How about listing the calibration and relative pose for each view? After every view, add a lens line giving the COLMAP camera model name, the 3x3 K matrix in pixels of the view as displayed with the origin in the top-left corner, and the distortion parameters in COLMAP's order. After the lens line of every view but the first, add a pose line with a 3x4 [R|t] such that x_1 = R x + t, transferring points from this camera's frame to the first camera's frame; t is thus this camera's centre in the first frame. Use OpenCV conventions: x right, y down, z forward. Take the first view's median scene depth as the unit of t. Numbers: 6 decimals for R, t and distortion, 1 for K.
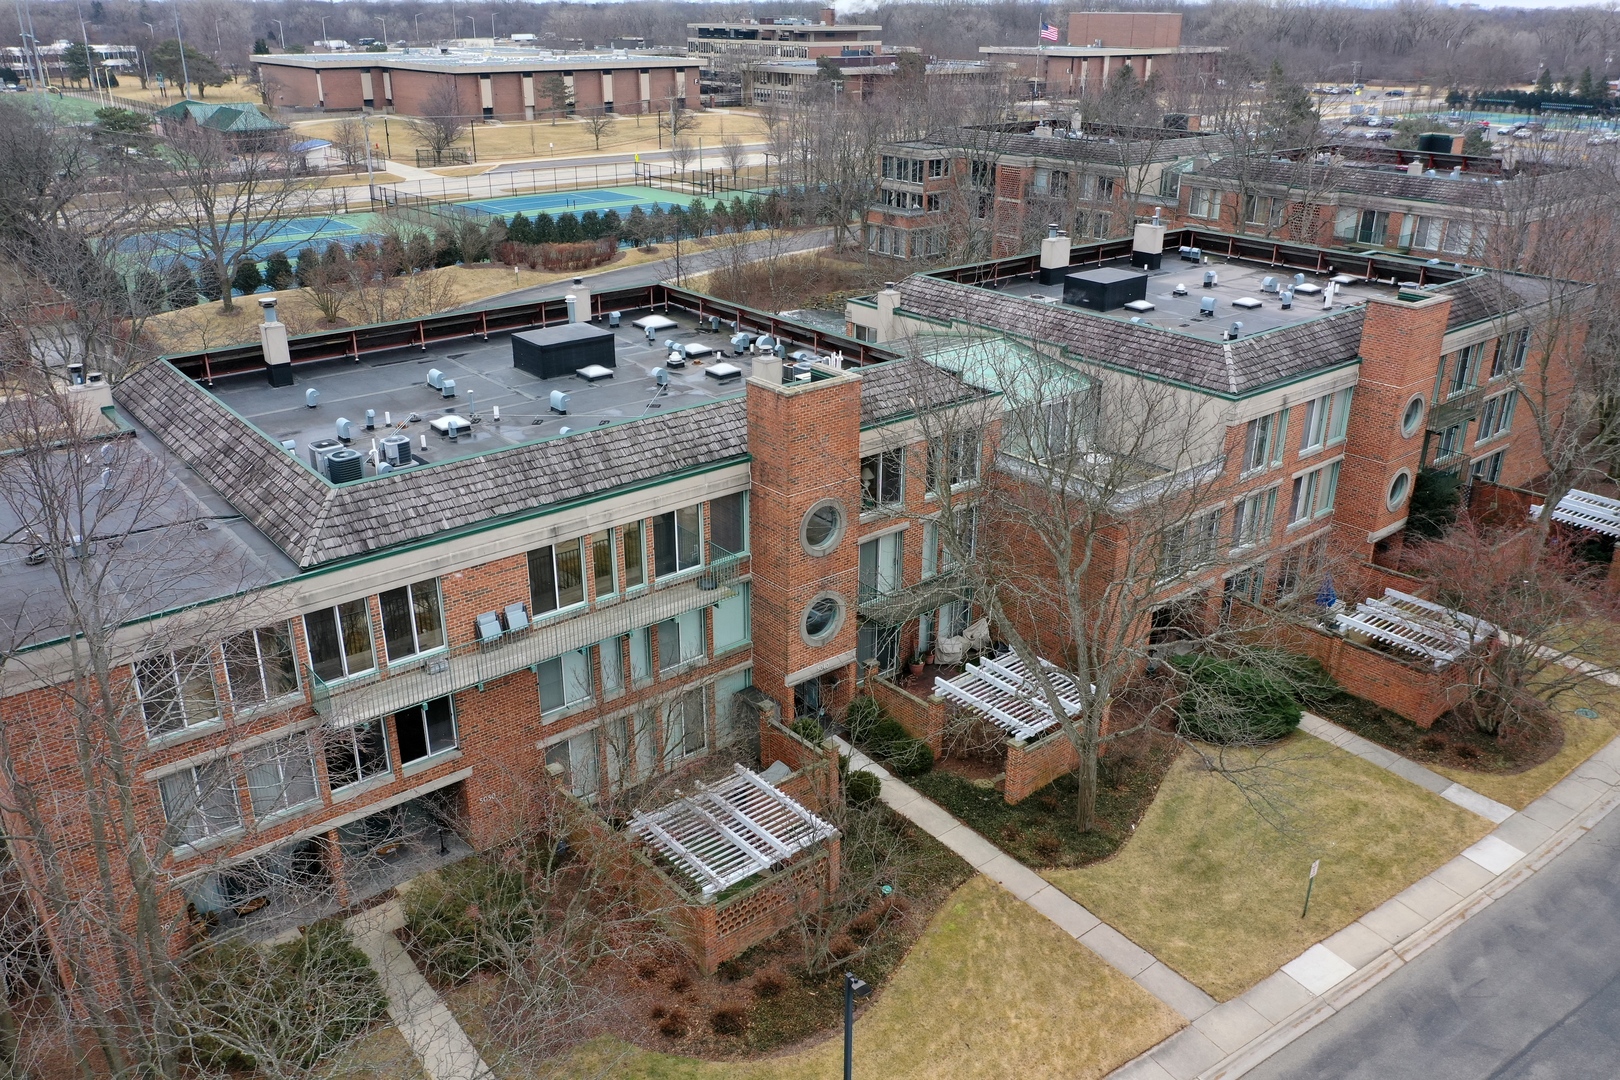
lens RADIAL K [[1260.9, 0, 815.6], [0, 1260.9, 533.4], [0, 0, 1]] dist [-0.002969, -0.004775]
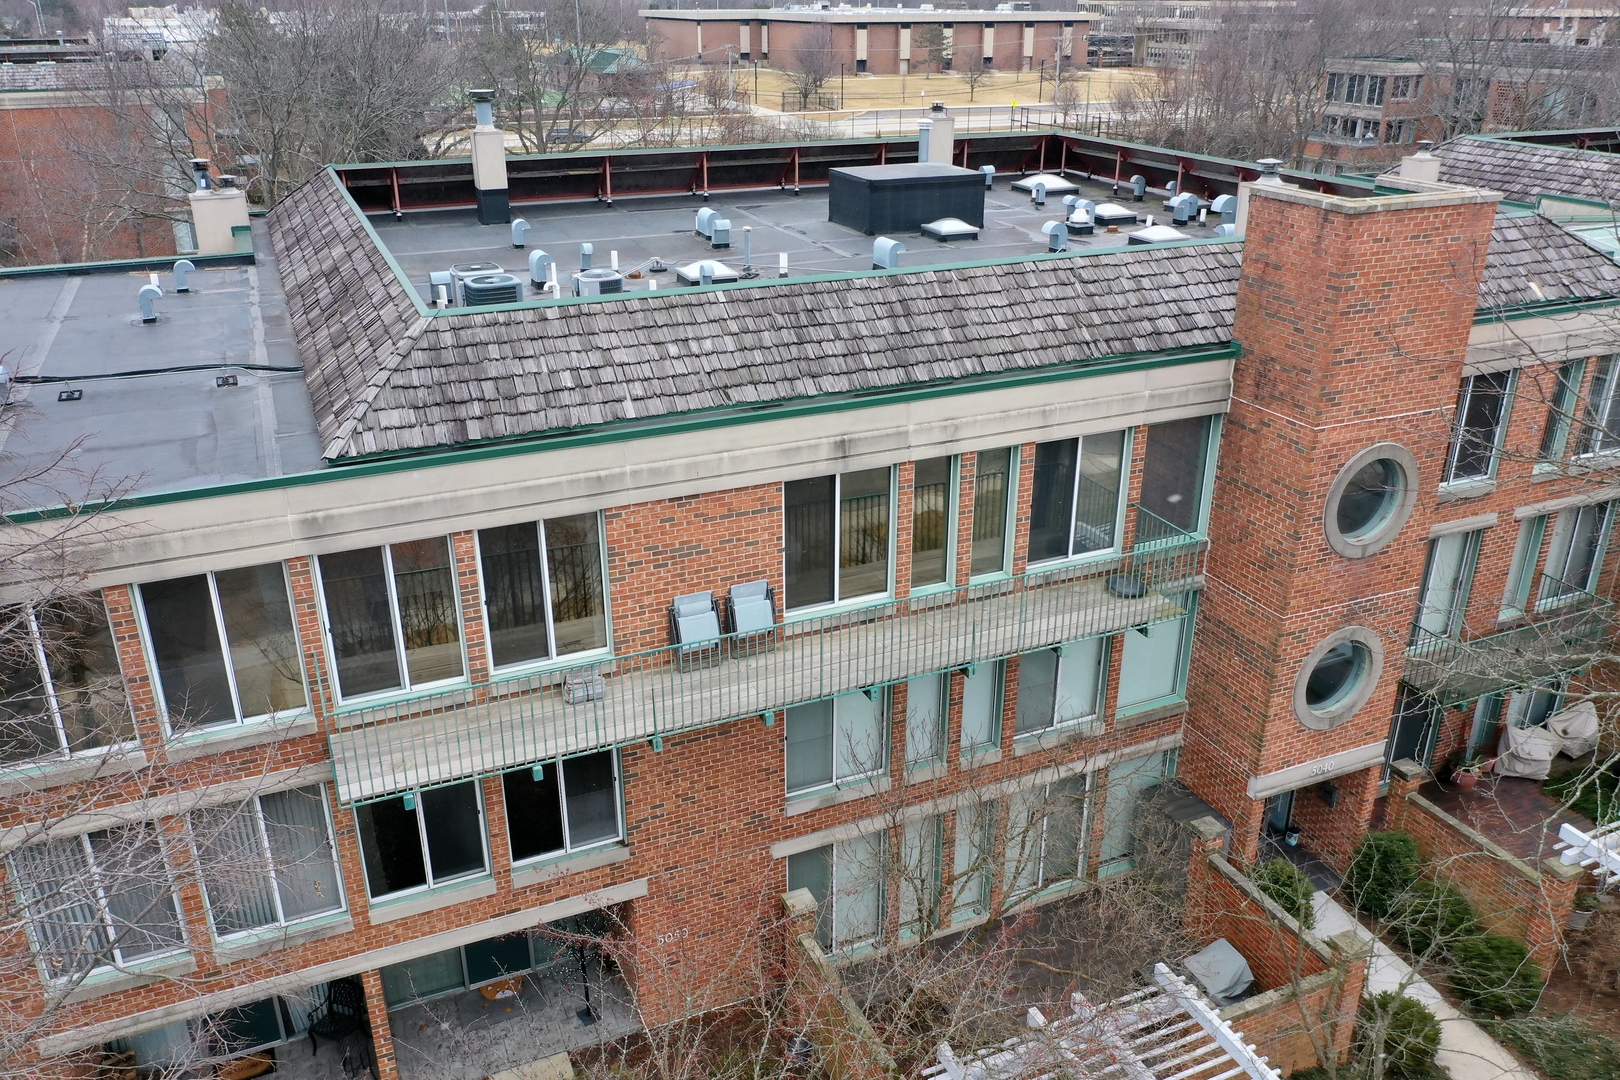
lens RADIAL K [[1260.9, 0, 815.6], [0, 1260.9, 533.4], [0, 0, 1]] dist [-0.002969, -0.004775]
pose [[0.961056, 0.104503, -0.255834, -0.079610], [-0.102651, 0.994504, 0.020622, 0.021373], [0.256583, 0.006443, 0.966501, 0.476934]]
